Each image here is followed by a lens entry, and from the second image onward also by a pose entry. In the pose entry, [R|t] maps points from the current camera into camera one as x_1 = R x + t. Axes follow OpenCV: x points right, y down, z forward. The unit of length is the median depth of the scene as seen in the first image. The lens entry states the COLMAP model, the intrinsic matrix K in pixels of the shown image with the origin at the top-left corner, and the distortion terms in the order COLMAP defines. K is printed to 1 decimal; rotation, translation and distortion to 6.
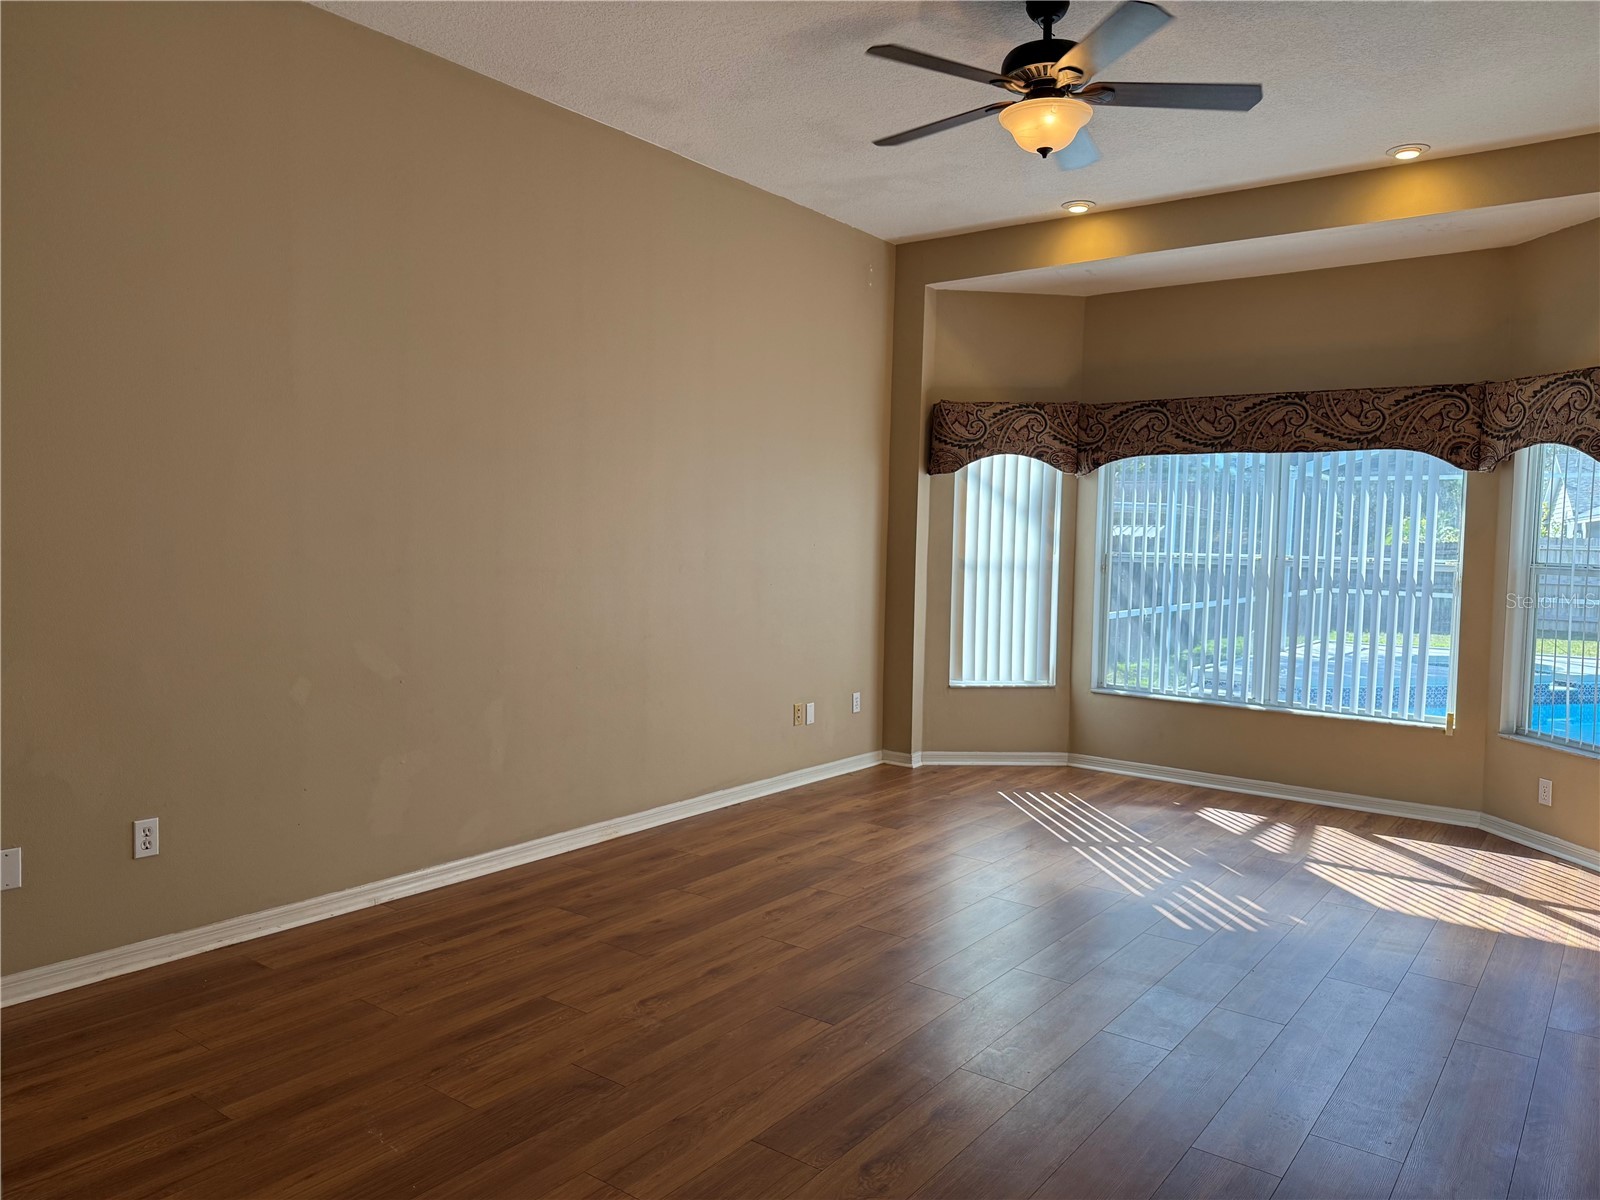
lens RADIAL K [[1115.9, 0, 794.5], [0, 1115.9, 603.1], [0, 0, 1]] dist [0.066631, -0.092127]
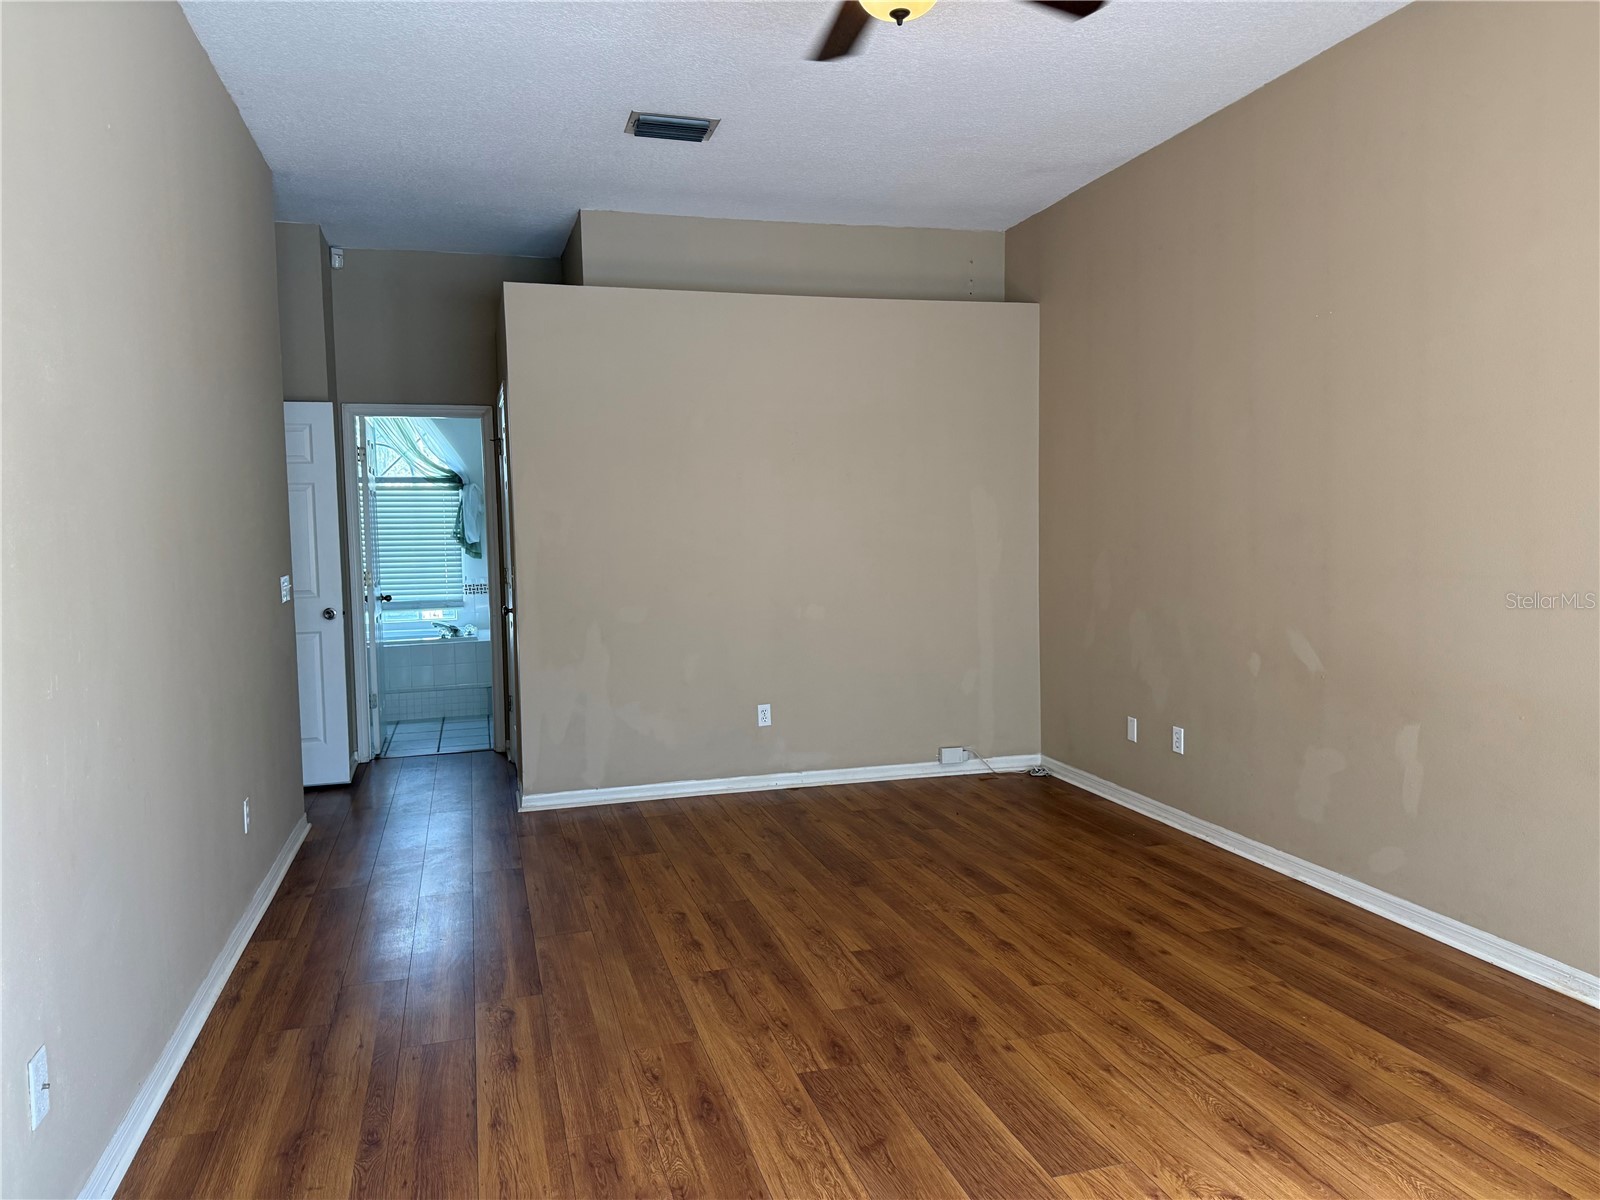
lens RADIAL K [[1115.9, 0, 801.0], [0, 1115.9, 597.7], [0, 0, 1]] dist [0.066631, -0.092127]
pose [[-0.592899, 0.049071, -0.803780, 0.534901], [-0.038982, 0.995222, 0.089513, -0.053885], [0.804333, 0.084405, -0.588153, 0.867744]]
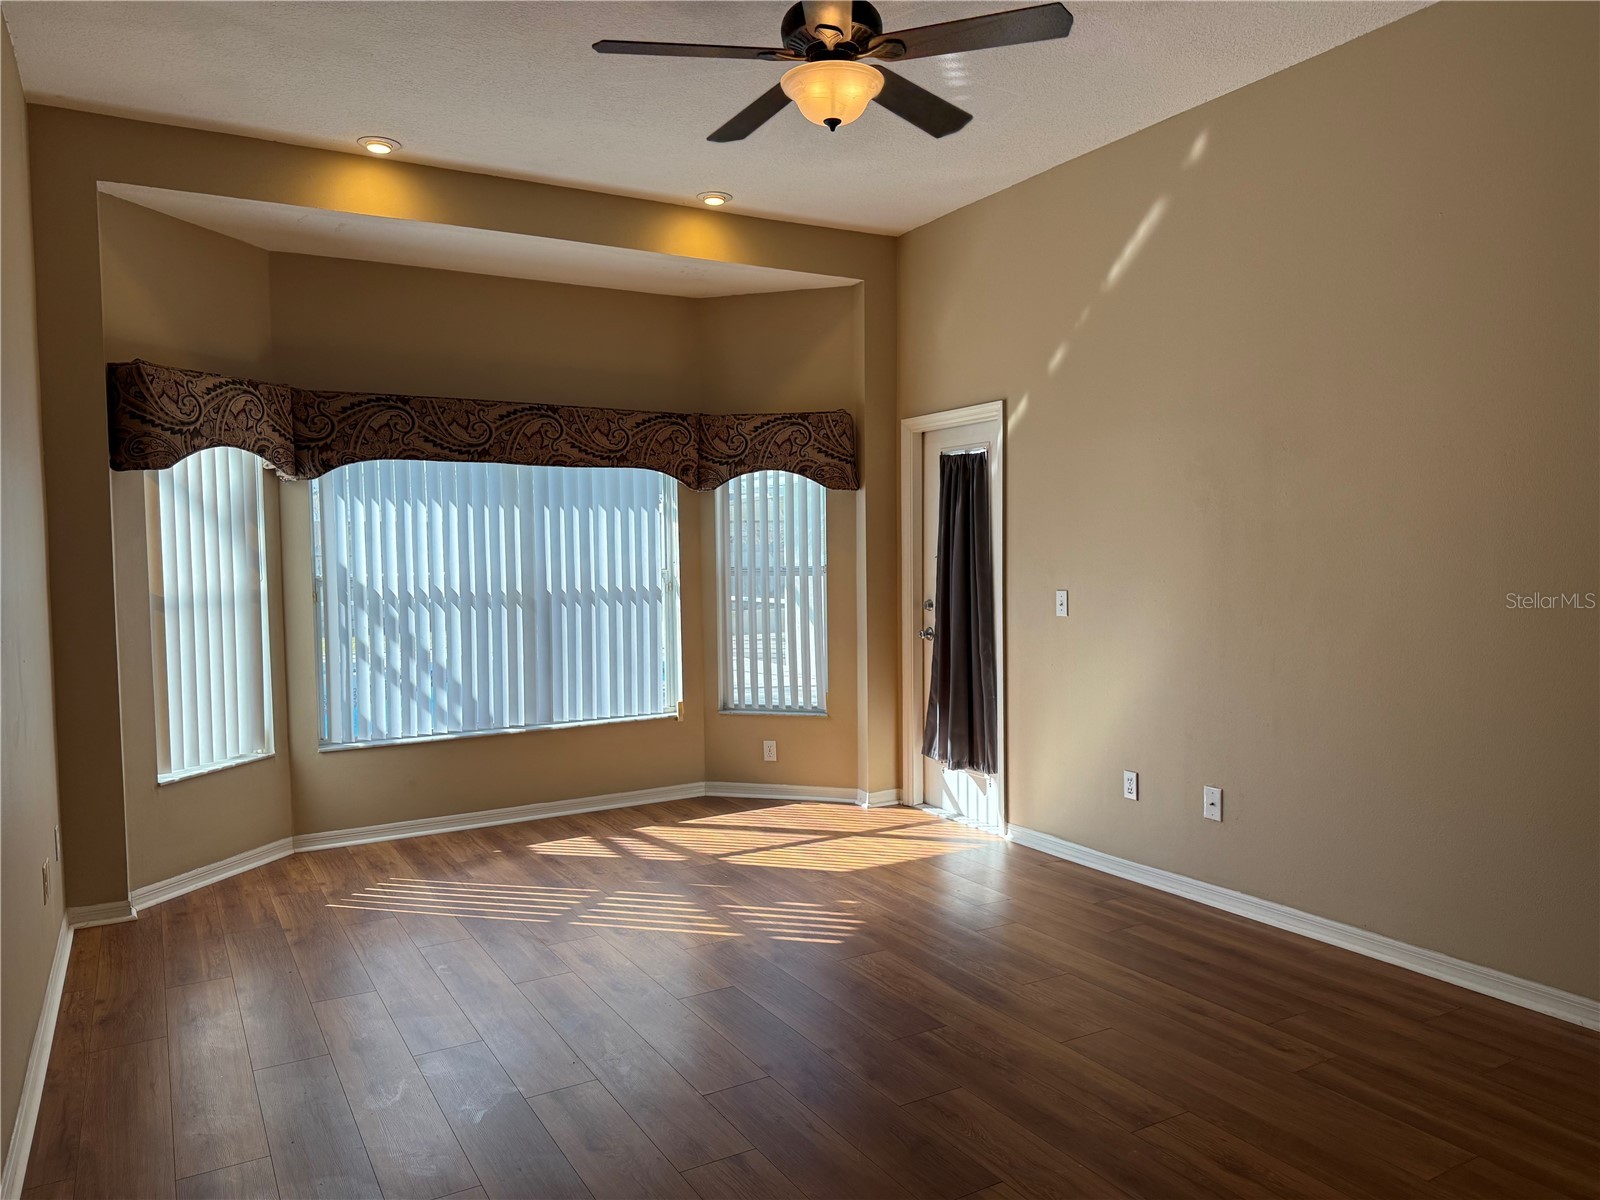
lens RADIAL K [[1115.9, 0, 809.3], [0, 1115.9, 612.5], [0, 0, 1]] dist [0.066631, -0.092127]
pose [[0.375269, -0.080637, 0.923402, -0.389967], [0.074233, 0.995623, 0.056775, -0.045177], [-0.923939, 0.047241, 0.379613, 0.429185]]
